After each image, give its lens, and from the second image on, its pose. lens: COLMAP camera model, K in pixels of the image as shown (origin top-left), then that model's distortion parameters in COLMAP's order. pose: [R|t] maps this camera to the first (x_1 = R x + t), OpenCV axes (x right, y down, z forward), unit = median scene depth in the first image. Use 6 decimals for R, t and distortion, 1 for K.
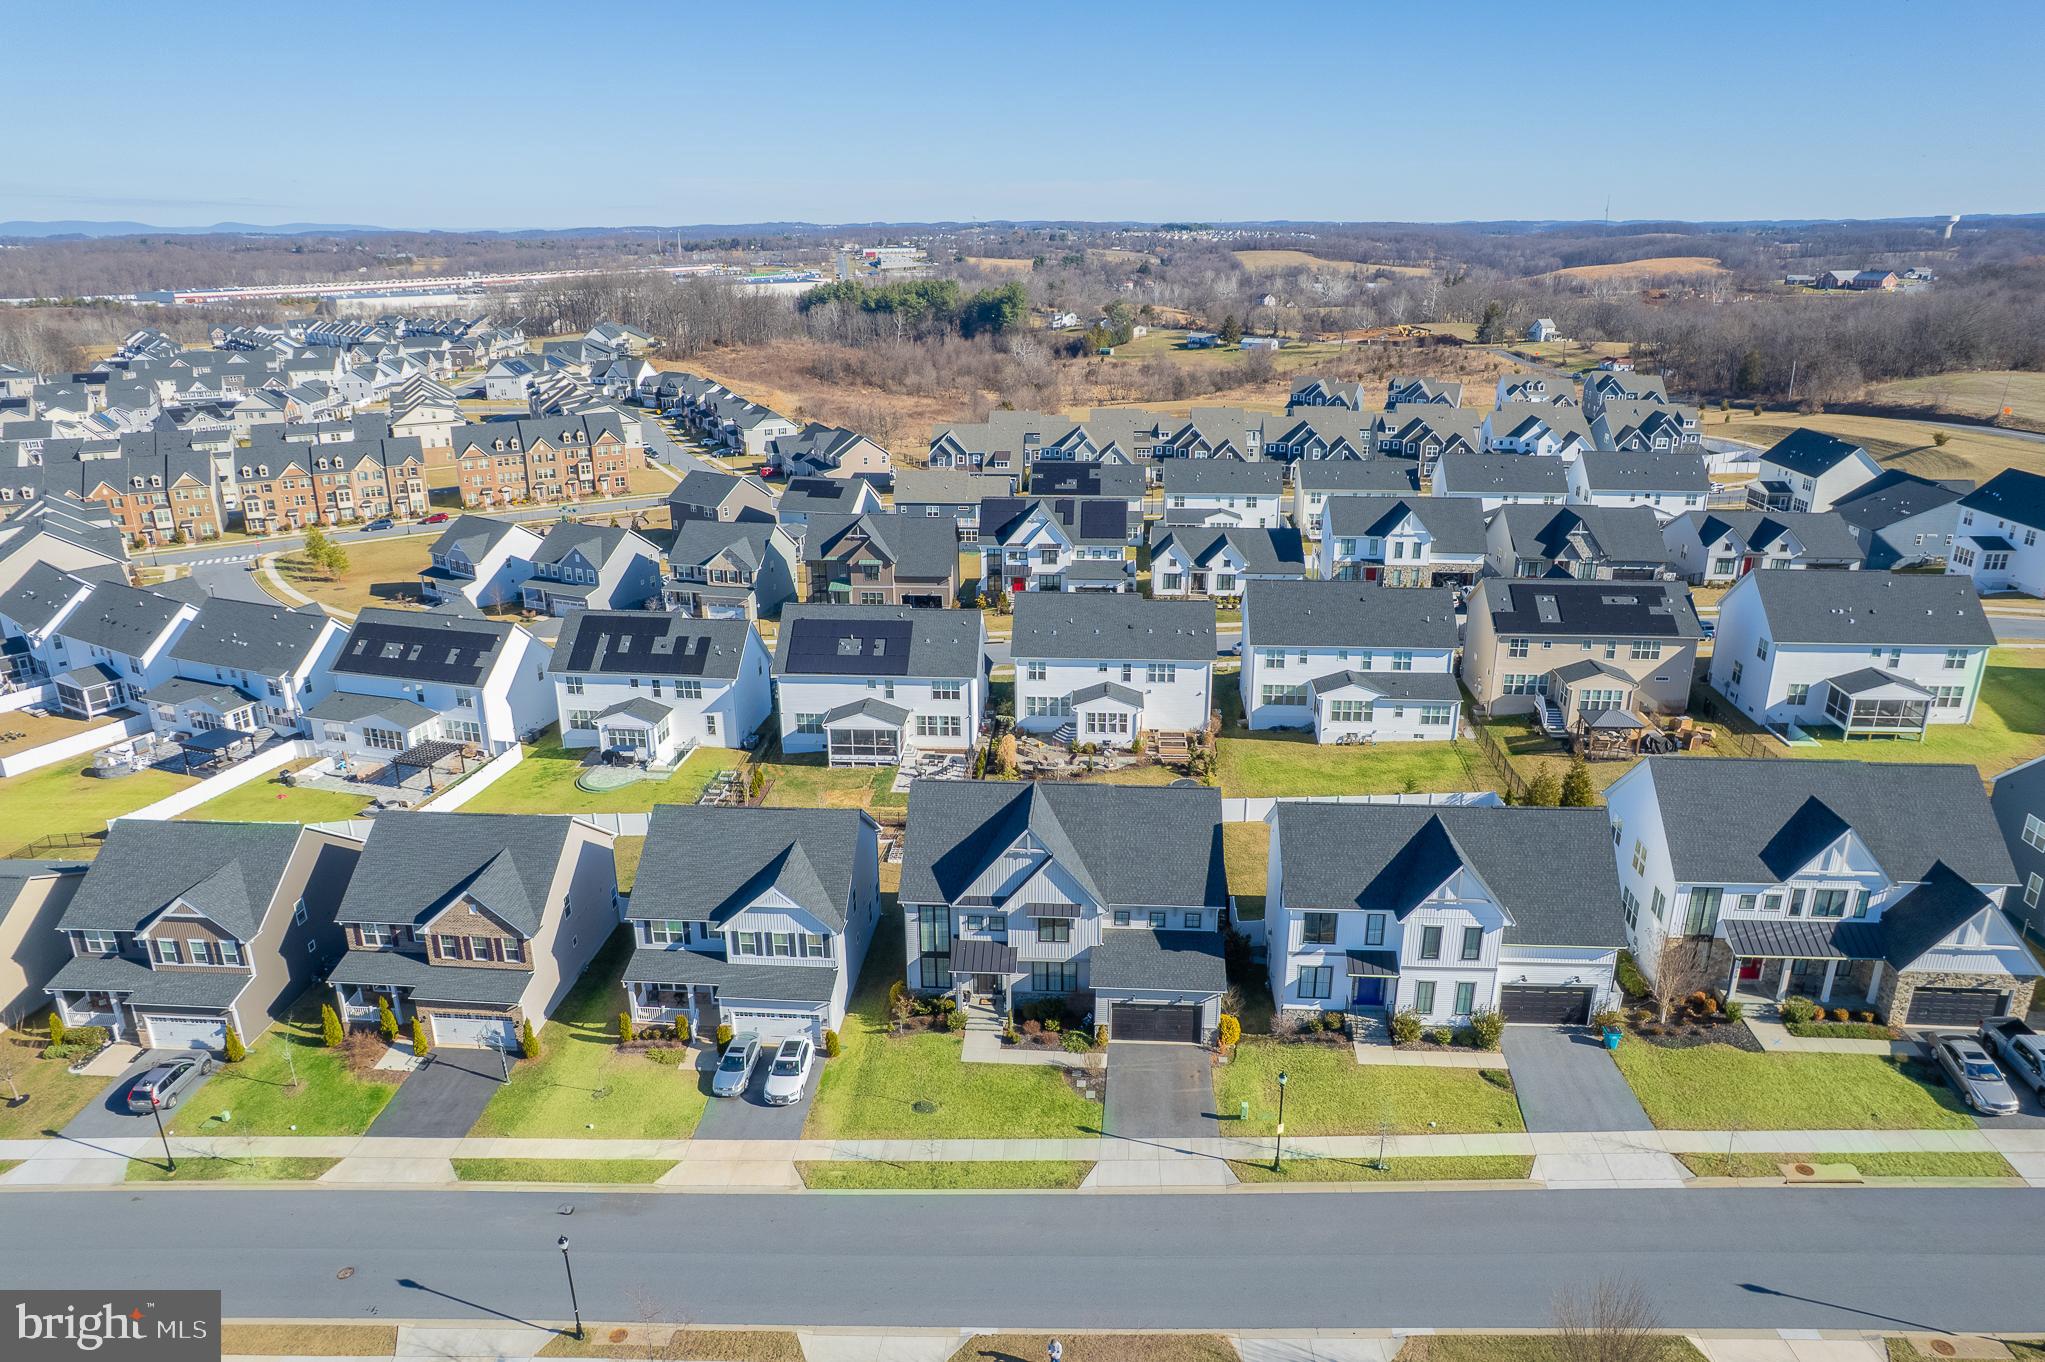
lens RADIAL K [[1315.3, 0, 1014.8], [0, 1315.3, 679.5], [0, 0, 1]] dist [-0.058897, 0.045749]
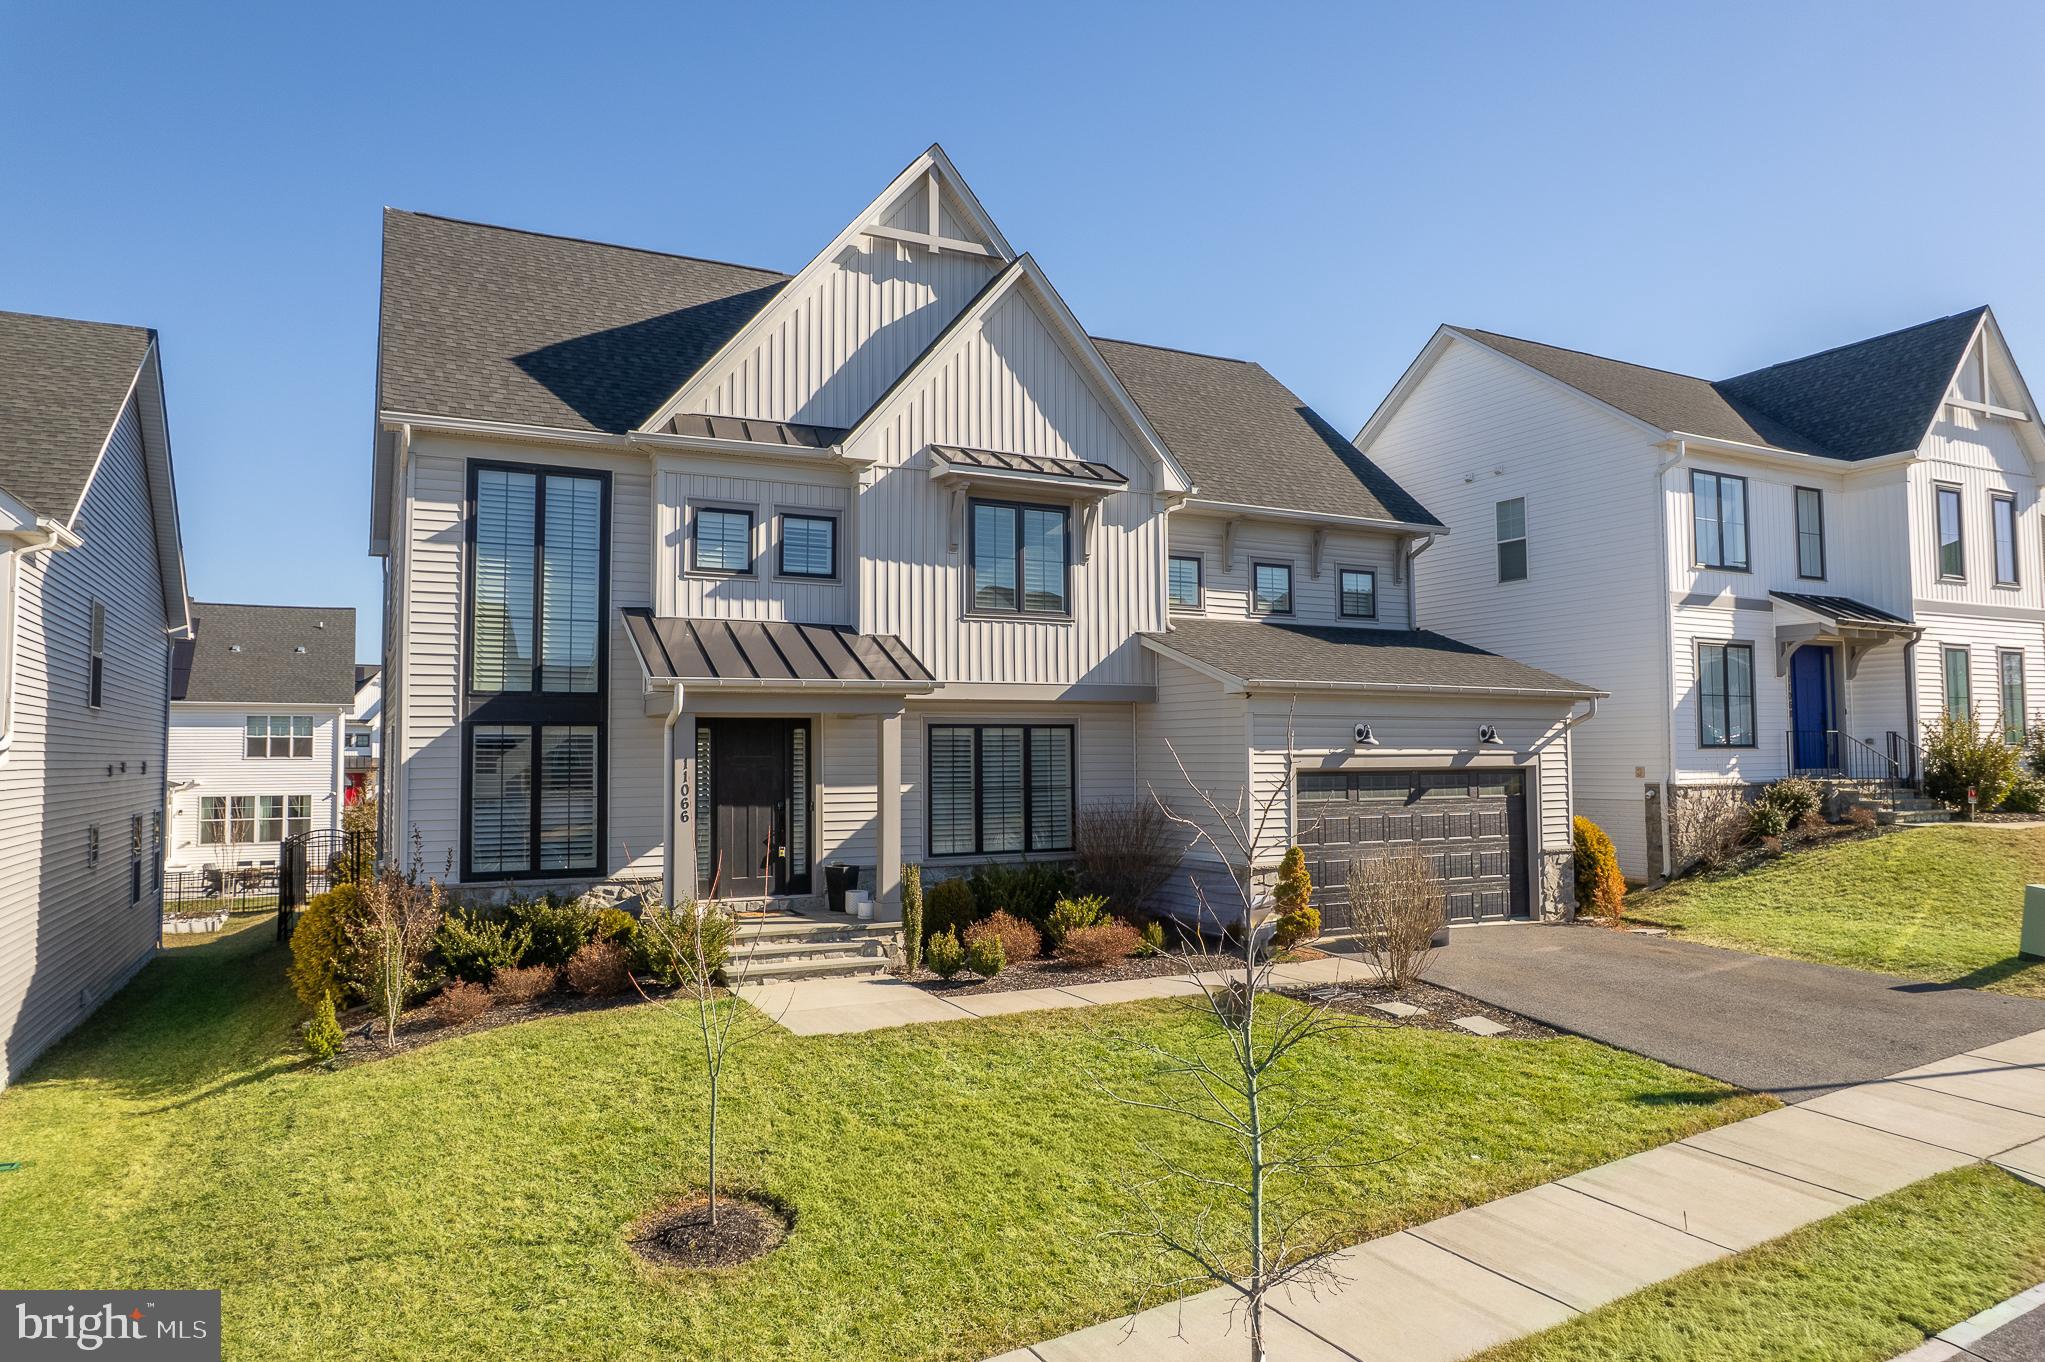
lens RADIAL K [[1315.3, 0, 1023.1], [0, 1315.3, 683.5], [0, 0, 1]] dist [-0.058897, 0.045749]
pose [[0.852862, 0.025609, 0.521508, -0.108793], [0.169439, 0.931169, -0.322823, 0.298497], [-0.493880, 0.363687, 0.789819, 0.789085]]
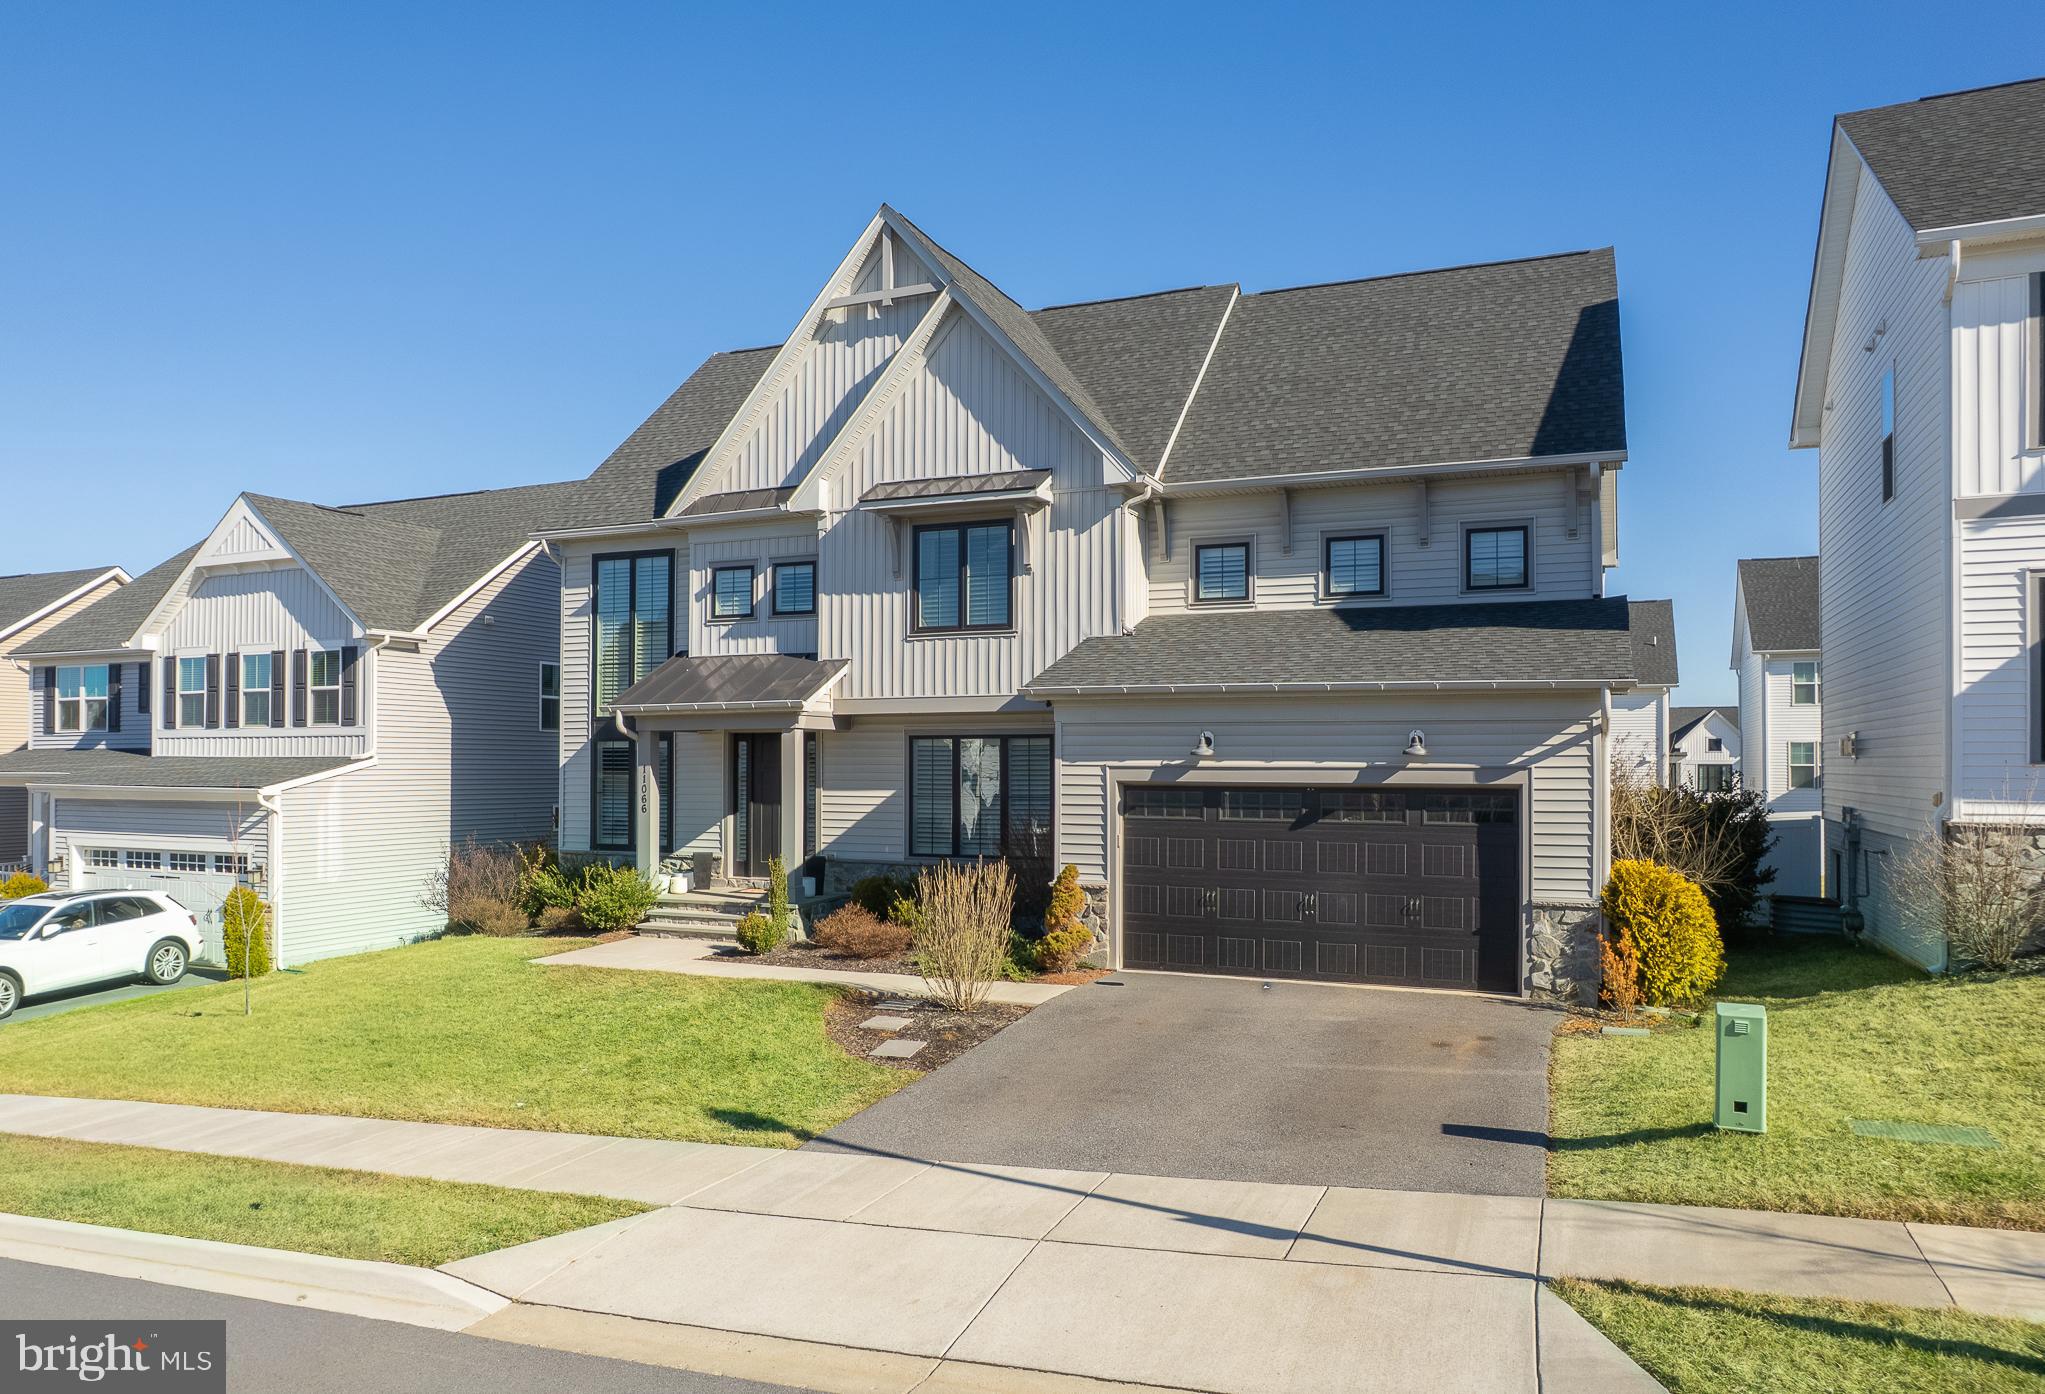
lens RADIAL K [[1419.7, 0, 936.5], [0, 1419.7, 745.7], [0, 0, 1]] dist [-0.036917, 0.003741]
pose [[0.934725, -0.000877, -0.355372, 0.131862], [-0.116463, 0.944016, -0.308659, 0.316061], [0.335748, 0.329898, 0.882293, 0.735239]]
